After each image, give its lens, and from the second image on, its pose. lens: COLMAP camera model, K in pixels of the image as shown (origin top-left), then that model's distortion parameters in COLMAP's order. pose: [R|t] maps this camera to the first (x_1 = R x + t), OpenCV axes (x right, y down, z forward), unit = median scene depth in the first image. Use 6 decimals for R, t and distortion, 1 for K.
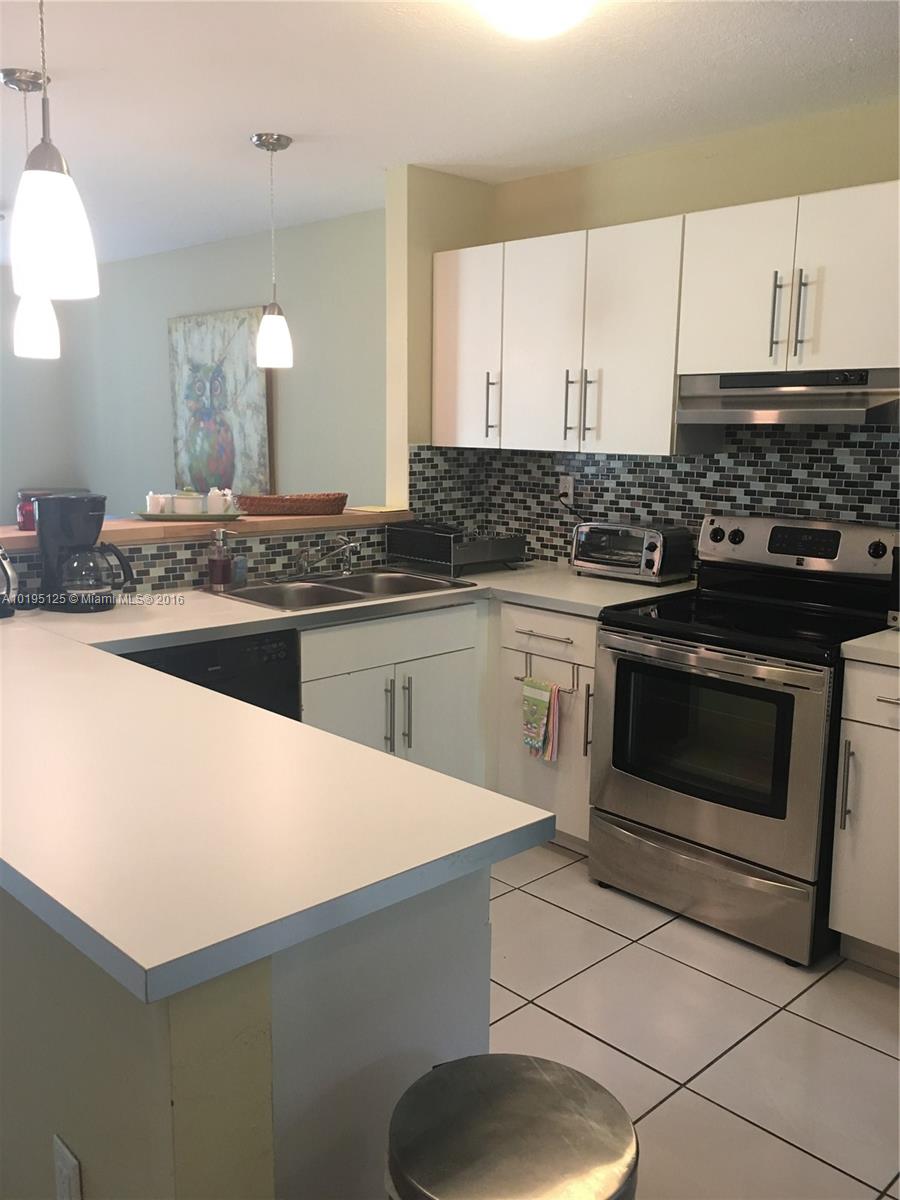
lens RADIAL K [[1010.4, 0, 447.0], [0, 1010.4, 602.1], [0, 0, 1]] dist [0.063012, -0.074552]
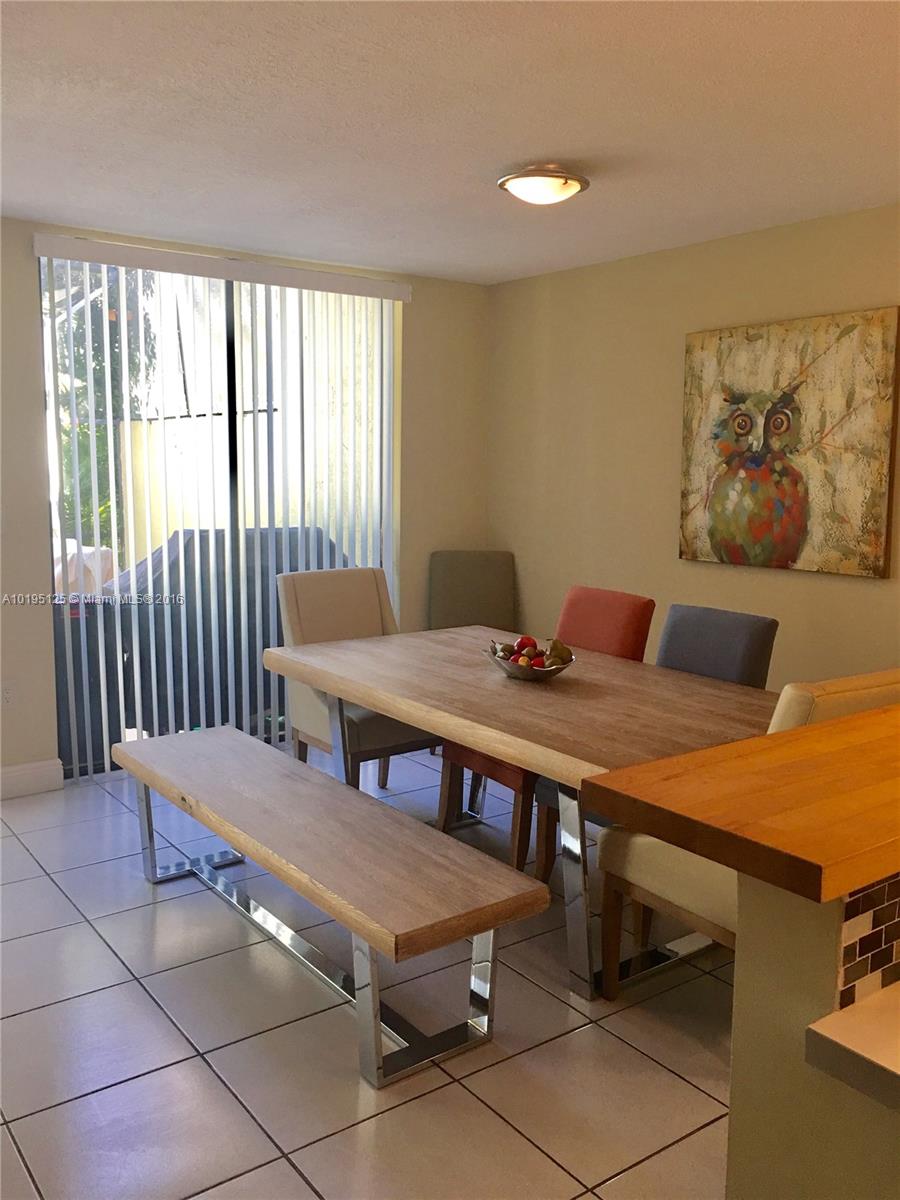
lens RADIAL K [[1010.4, 0, 458.3], [0, 1010.4, 594.3], [0, 0, 1]] dist [0.063012, -0.074552]
pose [[0.991903, 0.015573, -0.126037, -0.560134], [-0.021112, 0.998863, -0.042736, -0.083527], [0.125228, 0.045051, 0.991105, 0.401211]]
